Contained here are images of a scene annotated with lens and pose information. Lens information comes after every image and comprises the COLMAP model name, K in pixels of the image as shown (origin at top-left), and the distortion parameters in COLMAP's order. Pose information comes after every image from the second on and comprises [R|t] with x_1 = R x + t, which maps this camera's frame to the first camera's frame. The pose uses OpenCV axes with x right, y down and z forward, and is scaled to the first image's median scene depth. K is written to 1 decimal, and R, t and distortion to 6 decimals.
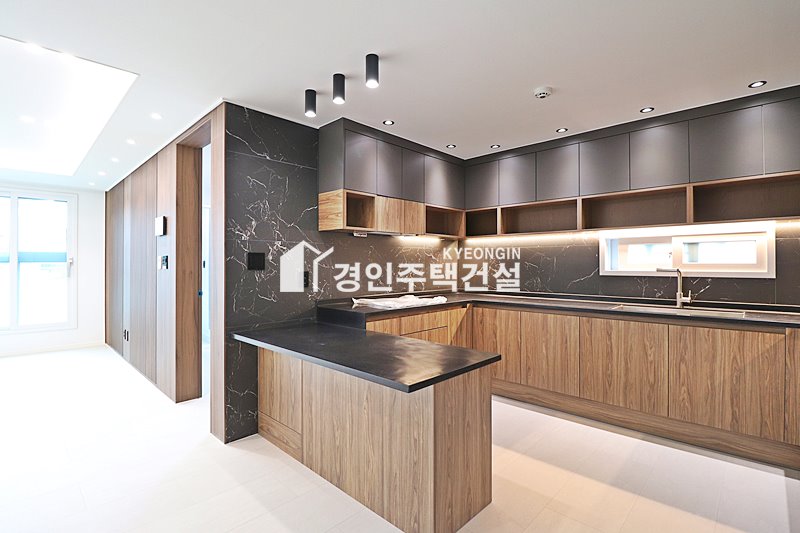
lens RADIAL K [[382.1, 0, 401.0], [0, 382.1, 261.5], [0, 0, 1]] dist [0.002301, -0.015399]
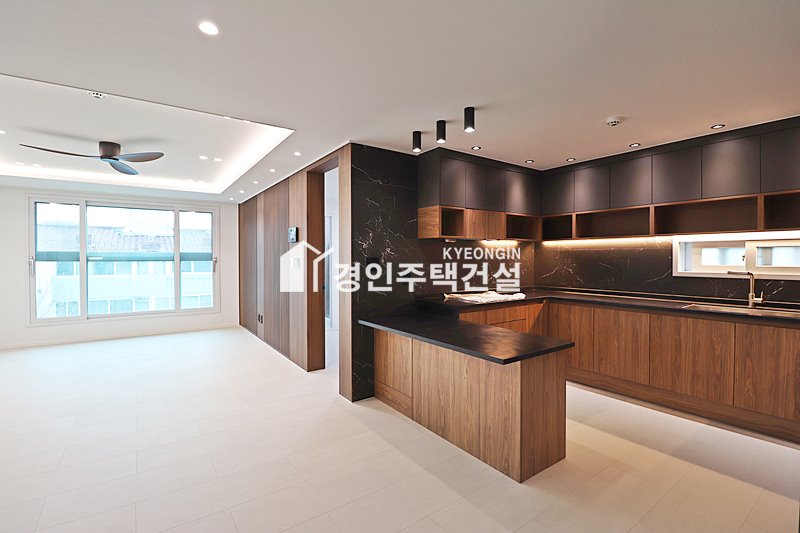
lens RADIAL K [[370.8, 0, 401.4], [0, 370.8, 260.0], [0, 0, 1]] dist [0.001093, -0.014517]
pose [[0.982602, 0.001123, -0.185722, -0.047315], [0.001364, 0.999911, 0.013263, -0.028997], [0.185720, -0.013285, 0.982513, -0.199725]]
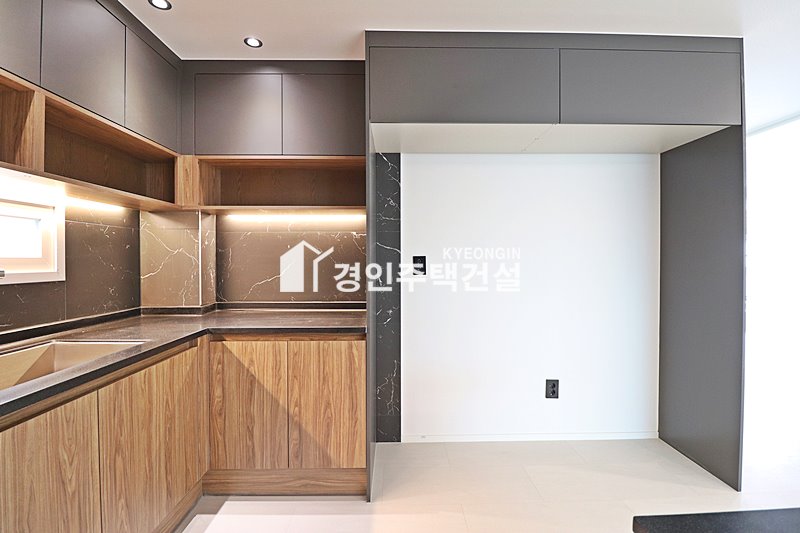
lens RADIAL K [[370.8, 0, 401.4], [0, 370.8, 260.0], [0, 0, 1]] dist [0.001093, -0.014517]
pose [[-0.705986, -0.002948, 0.708220, 0.110293], [-0.004784, 0.999988, -0.000606, 0.004680], [-0.708210, -0.003816, -0.705992, 0.928214]]
